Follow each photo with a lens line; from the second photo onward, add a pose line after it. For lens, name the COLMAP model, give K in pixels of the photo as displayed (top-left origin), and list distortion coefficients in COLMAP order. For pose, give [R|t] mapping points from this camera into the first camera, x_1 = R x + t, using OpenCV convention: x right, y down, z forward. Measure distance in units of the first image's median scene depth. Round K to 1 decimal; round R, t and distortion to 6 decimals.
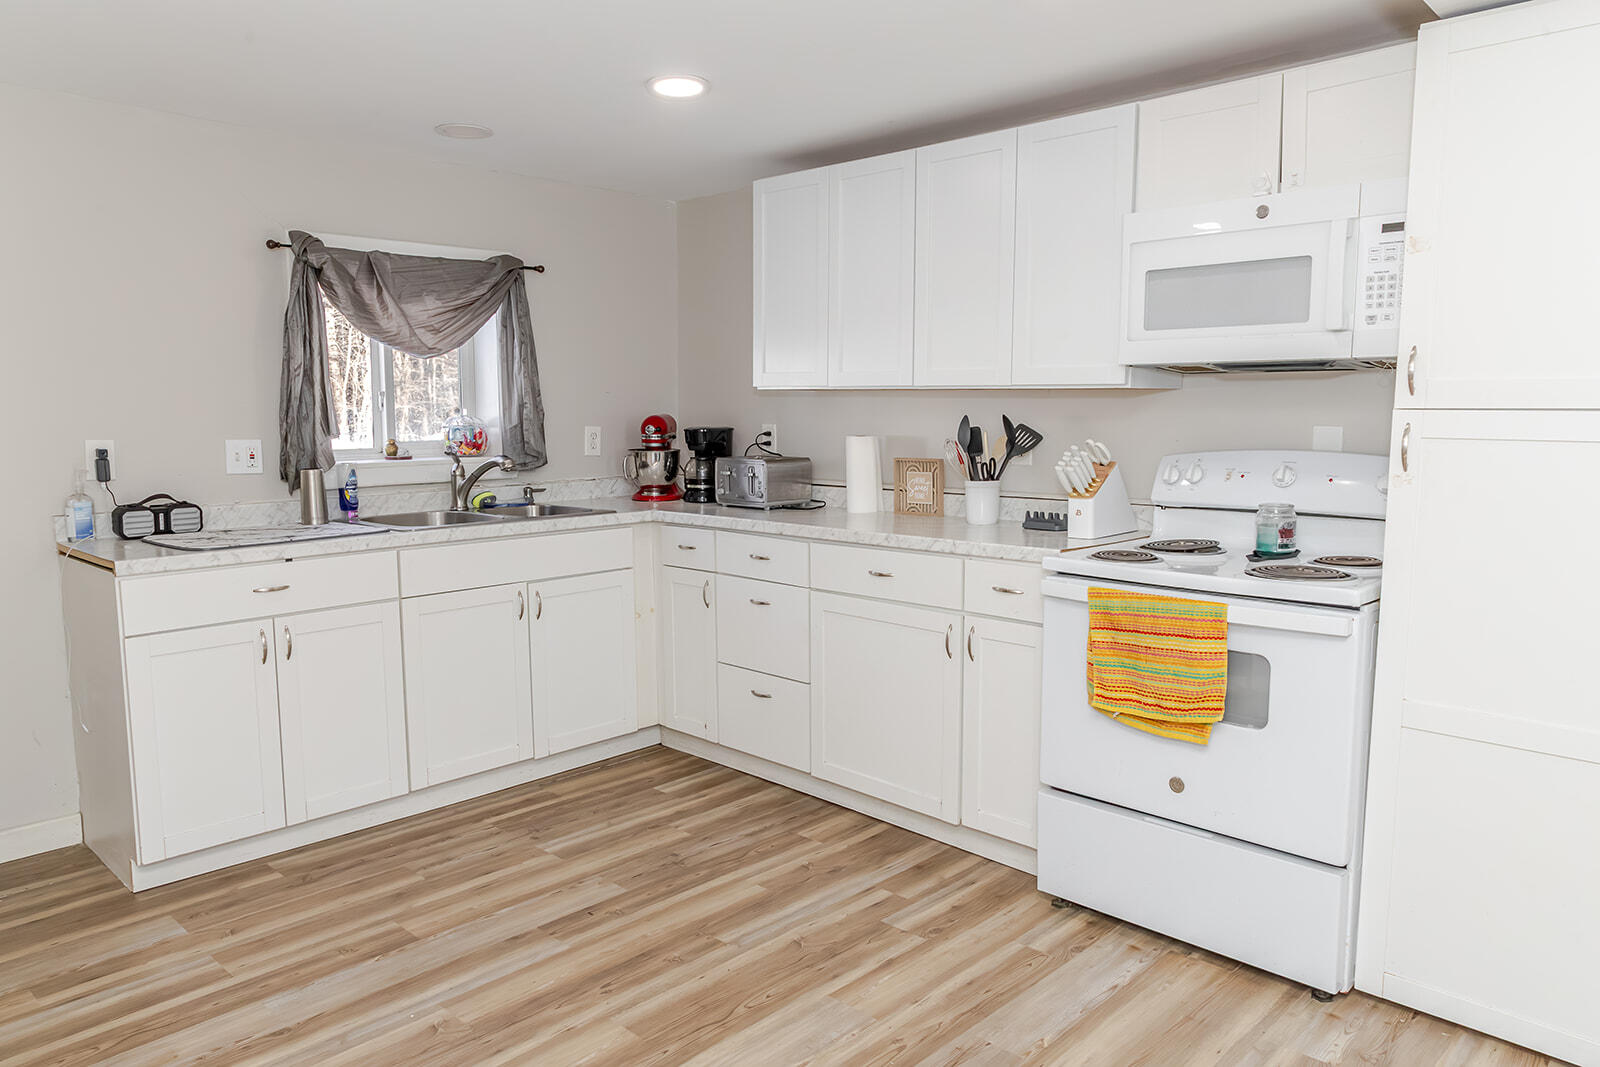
lens RADIAL K [[1111.5, 0, 795.8], [0, 1111.5, 532.6], [0, 0, 1]] dist [0.009070, 0.002909]
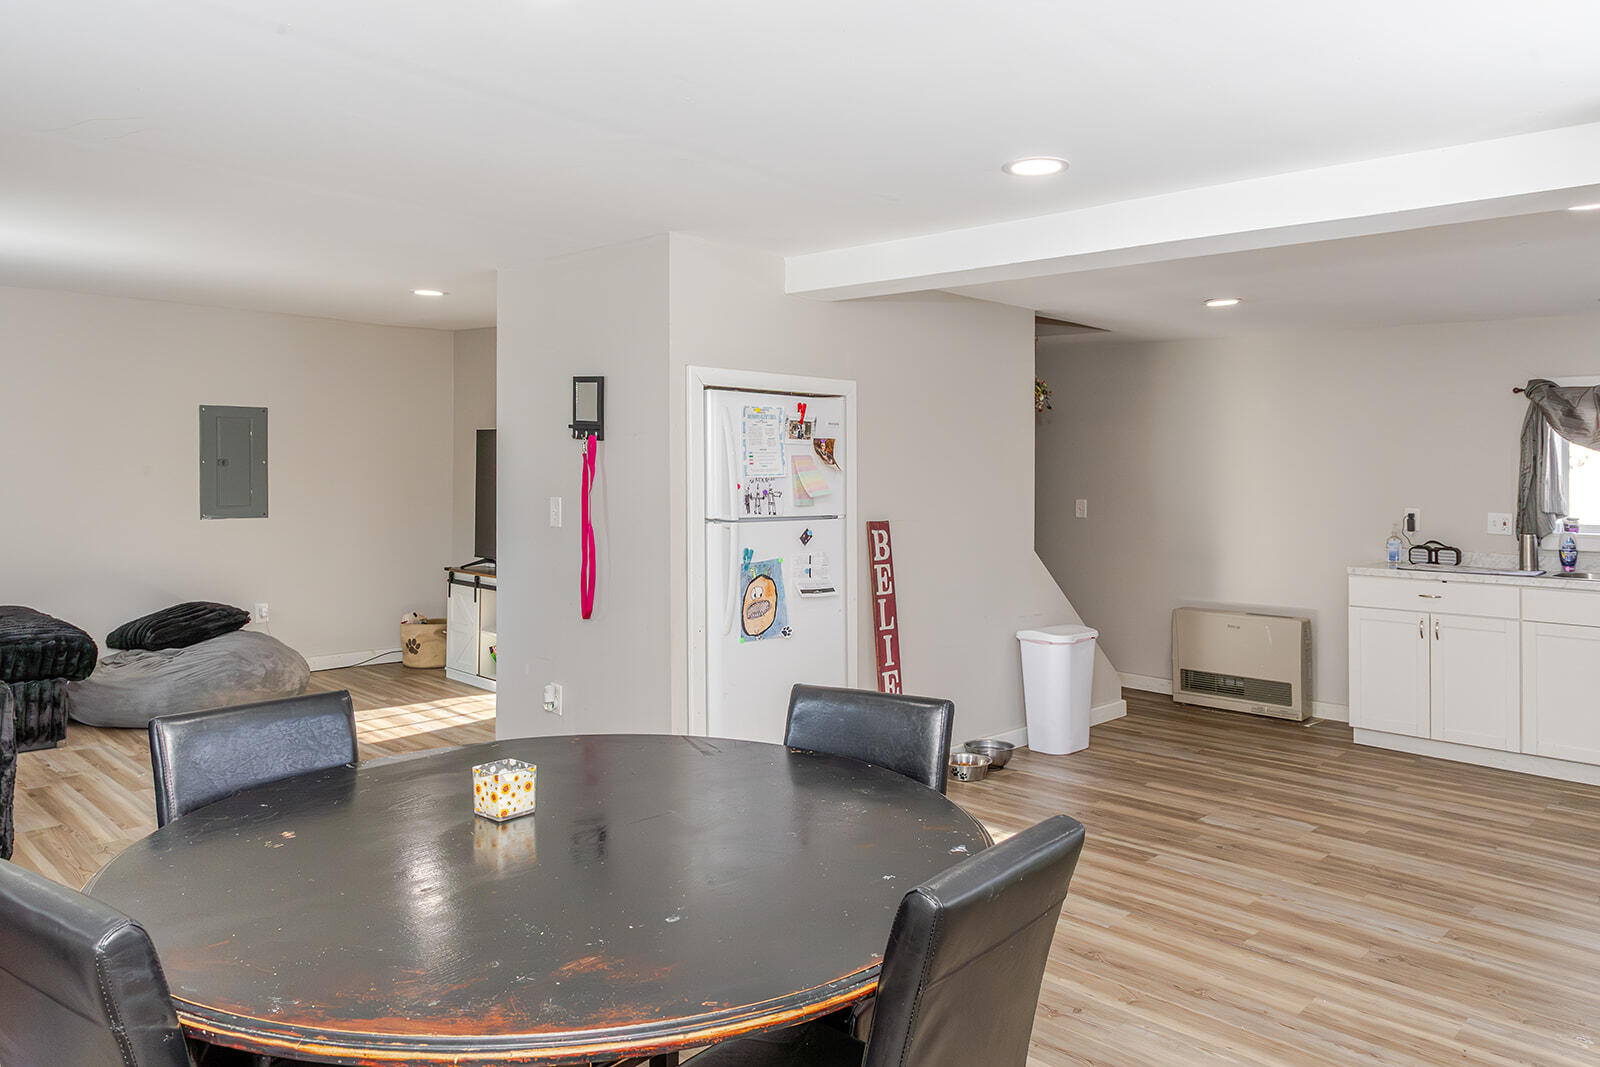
lens RADIAL K [[1067.6, 0, 799.6], [0, 1067.6, 467.9], [0, 0, 1]] dist [-0.004036, -0.001797]
pose [[-0.003224, 0.001490, -0.999994, 1.346629], [-0.132682, 0.991157, 0.001905, -0.022780], [0.991153, 0.132687, -0.002998, -0.005872]]
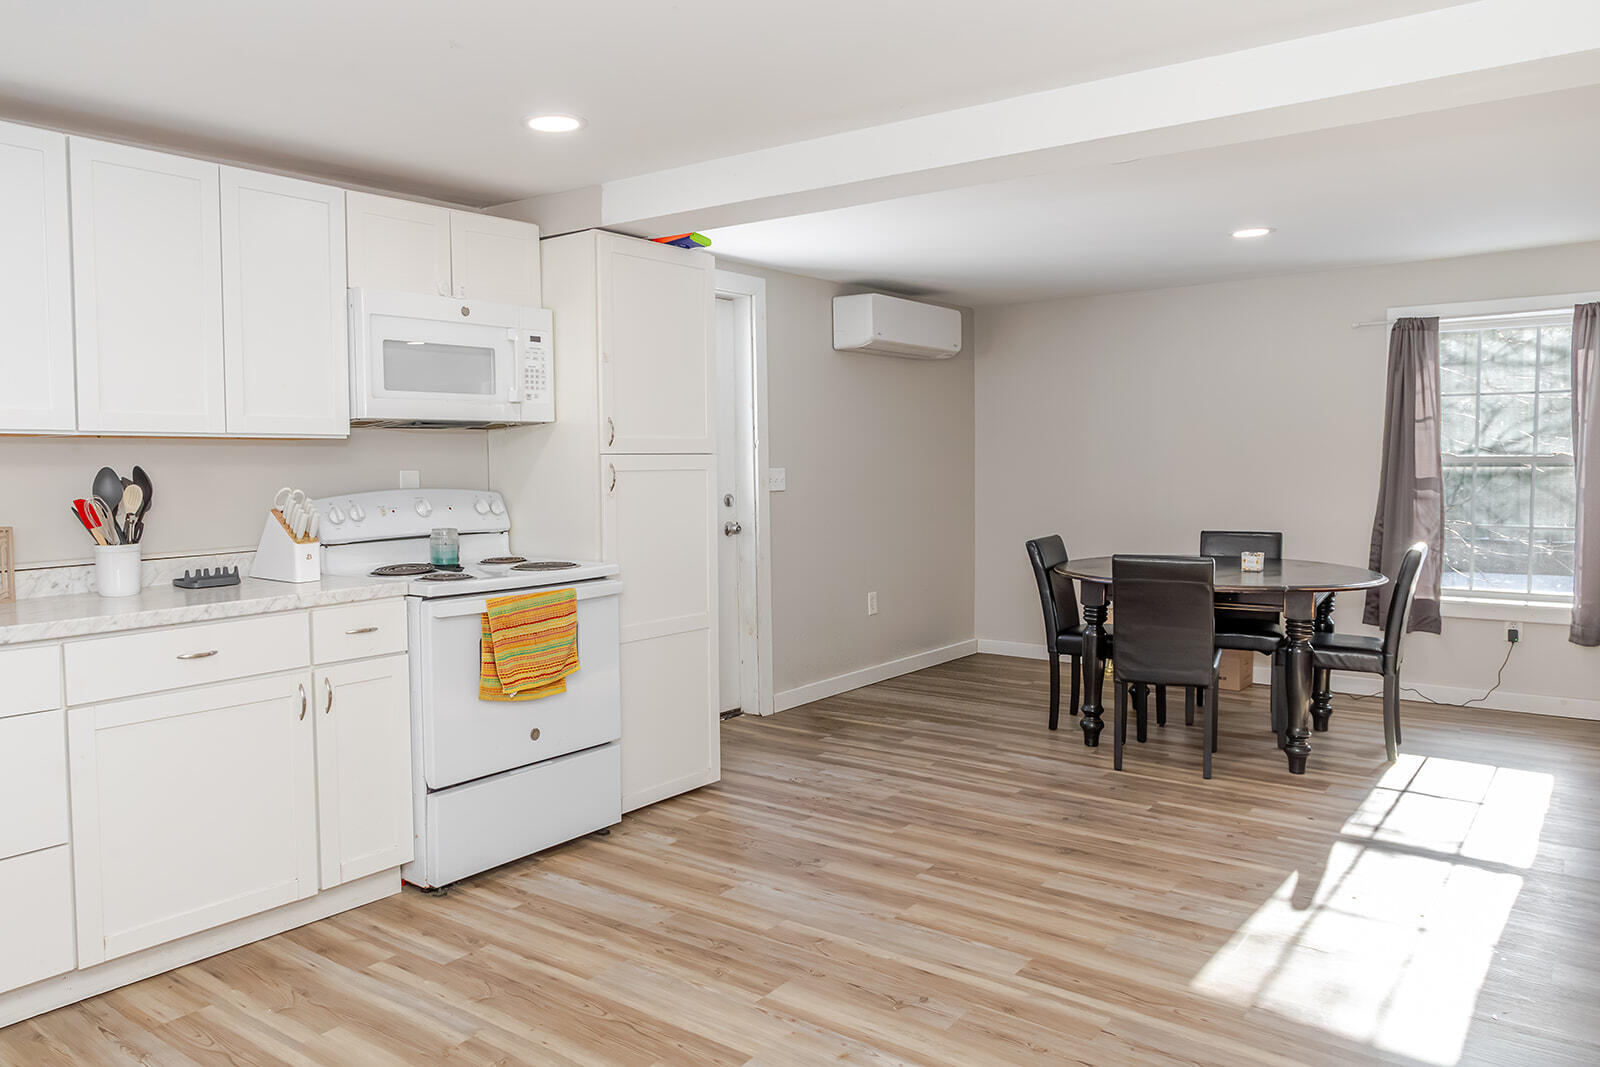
lens RADIAL K [[1152.3, 0, 747.1], [0, 1152.3, 518.1], [0, 0, 1]] dist [-0.001118, 0.001806]
pose [[-0.109409, -0.049871, 0.992745, -0.966479], [0.124669, 0.990166, 0.063481, -0.079929], [-0.986148, 0.130710, -0.102116, 0.790850]]
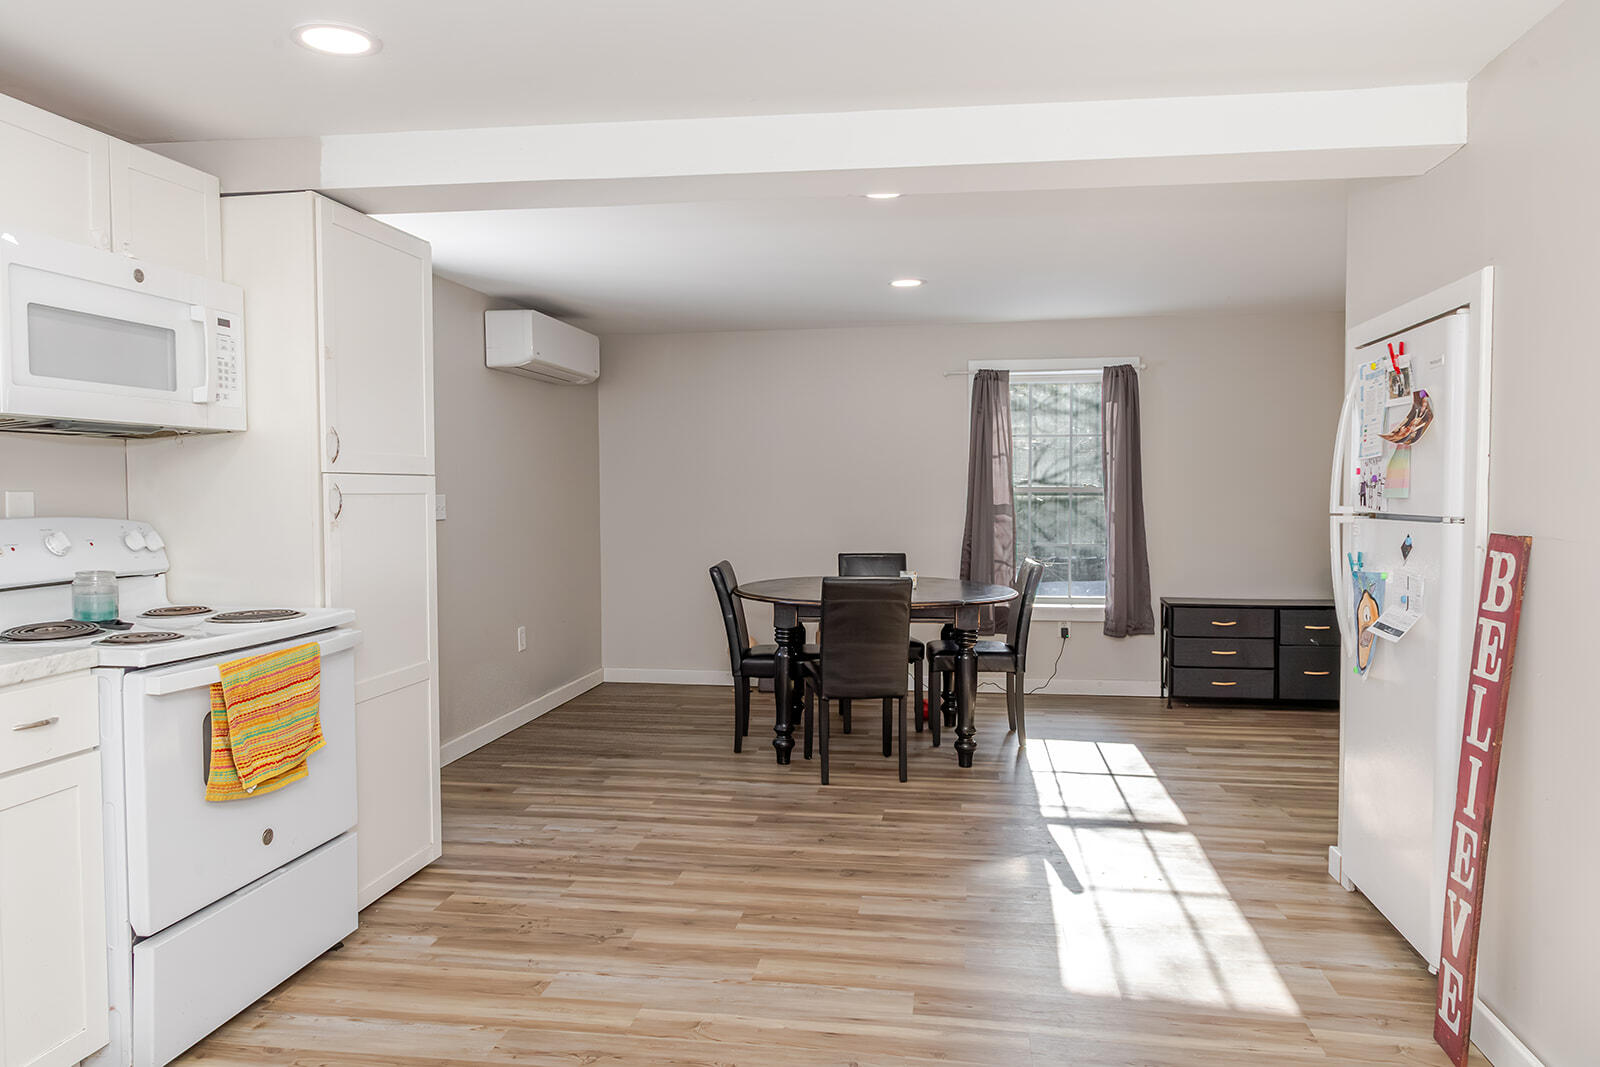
lens RADIAL K [[1090.6, 0, 799.7], [0, 1090.6, 532.1], [0, 0, 1]] dist [0.002772, 0.001618]
pose [[-0.585462, -0.029849, 0.810150, -0.689060], [0.097769, 0.989429, 0.107109, -0.101088], [-0.804783, 0.141916, -0.576354, 1.057562]]
